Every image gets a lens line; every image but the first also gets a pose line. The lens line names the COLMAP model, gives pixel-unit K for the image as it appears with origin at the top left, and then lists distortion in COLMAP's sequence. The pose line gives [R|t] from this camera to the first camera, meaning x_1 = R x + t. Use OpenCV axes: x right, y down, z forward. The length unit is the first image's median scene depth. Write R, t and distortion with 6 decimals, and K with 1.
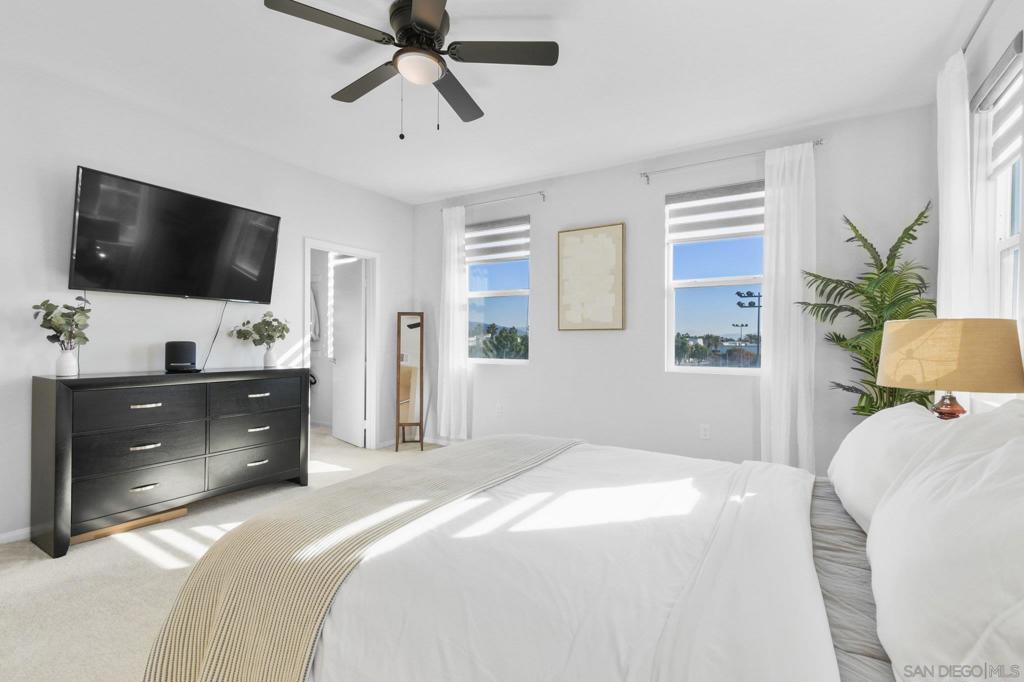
lens RADIAL K [[462.1, 0, 512.0], [0, 462.1, 341.0], [0, 0, 1]] dist [0.000938, 0.000083]
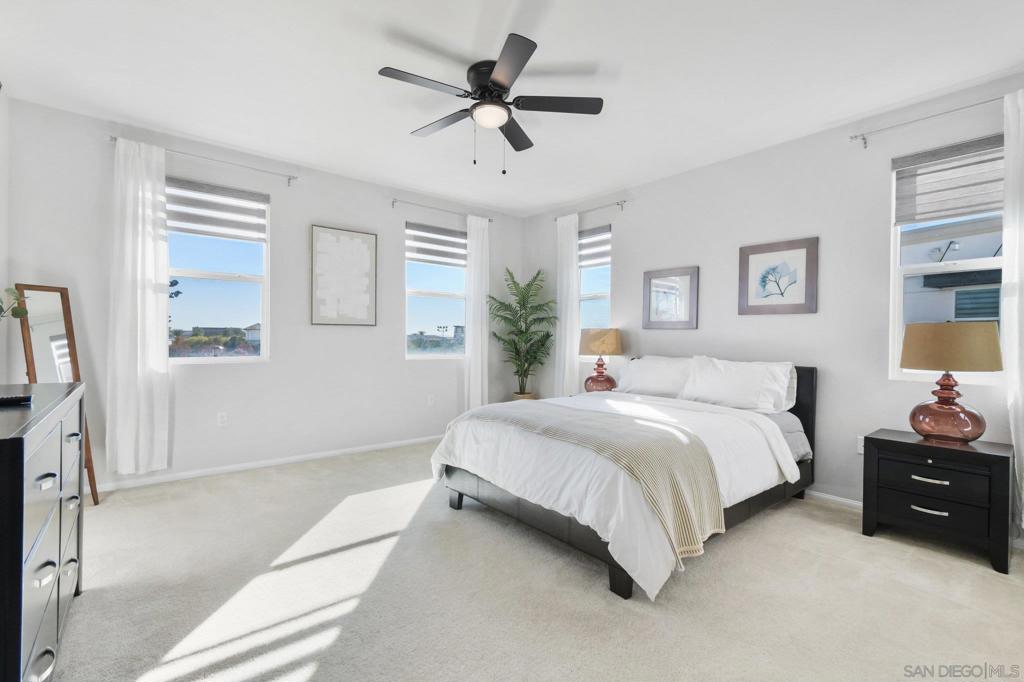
lens RADIAL K [[452.2, 0, 512.0], [0, 452.2, 341.0], [0, 0, 1]] dist [0.000783, 0.000263]
pose [[0.319866, -0.011610, 0.947392, -0.757483], [-0.005312, 0.999887, 0.014047, -0.003828], [-0.947448, -0.009526, 0.319769, 0.315176]]
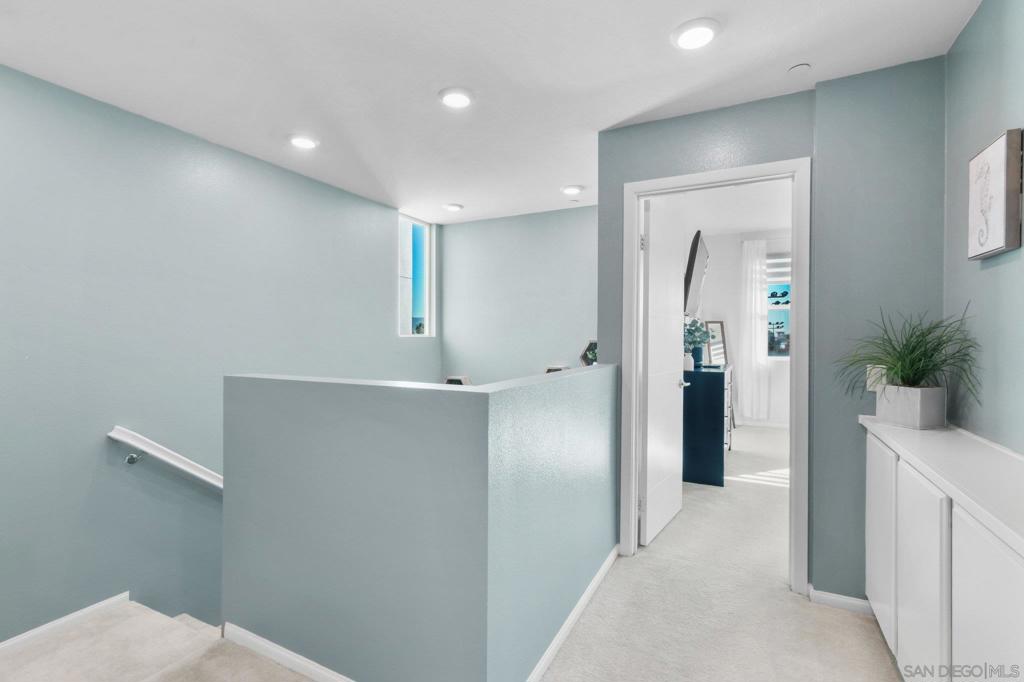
lens RADIAL K [[462.1, 0, 512.0], [0, 462.1, 341.0], [0, 0, 1]] dist [0.000938, 0.000083]
pose [[0.997886, -0.008808, 0.064392, -1.123384], [0.008196, 0.999919, 0.009756, -0.031157], [-0.064473, -0.009208, 0.997877, -0.310508]]
